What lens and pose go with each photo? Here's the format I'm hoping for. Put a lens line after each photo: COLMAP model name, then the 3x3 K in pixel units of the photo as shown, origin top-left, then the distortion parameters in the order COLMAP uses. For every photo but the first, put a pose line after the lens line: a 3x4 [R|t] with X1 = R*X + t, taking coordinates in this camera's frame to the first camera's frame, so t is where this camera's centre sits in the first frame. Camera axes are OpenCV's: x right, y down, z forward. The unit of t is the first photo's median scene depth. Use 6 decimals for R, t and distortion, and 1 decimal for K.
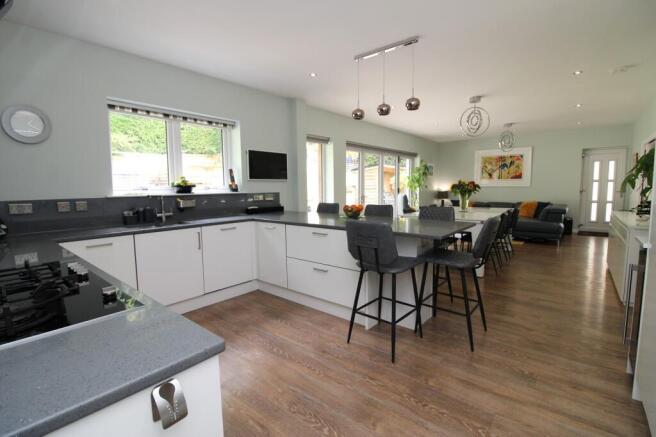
lens RADIAL K [[303.1, 0, 325.1], [0, 303.1, 216.0], [0, 0, 1]] dist [-0.019472, -0.000248]
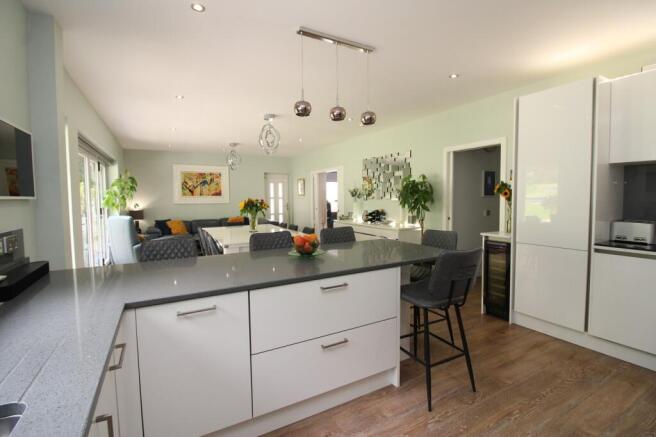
lens RADIAL K [[307.3, 0, 324.5], [0, 307.3, 216.7], [0, 0, 1]] dist [-0.013717, -0.001480]
pose [[0.350495, -0.054051, 0.935004, -0.406396], [0.099509, 0.994831, 0.020208, -0.066859], [-0.931263, 0.085958, 0.354062, 0.521969]]
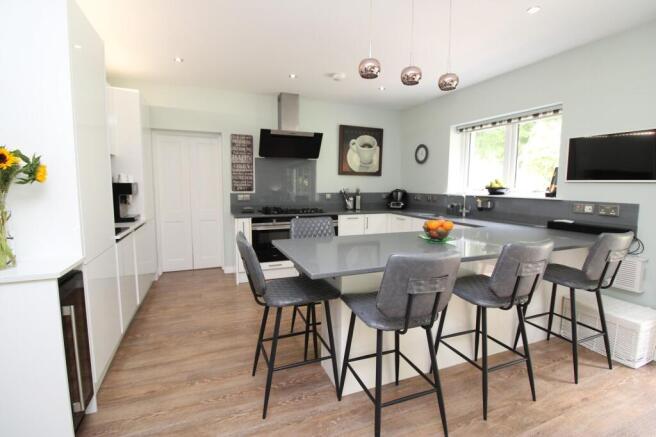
lens RADIAL K [[307.3, 0, 332.6], [0, 307.3, 215.1], [0, 0, 1]] dist [-0.013717, -0.001480]
pose [[-0.461364, 0.094242, -0.882191, 0.595086], [-0.092884, 0.983747, 0.153668, -0.095352], [0.882335, 0.152838, -0.445112, 0.803434]]
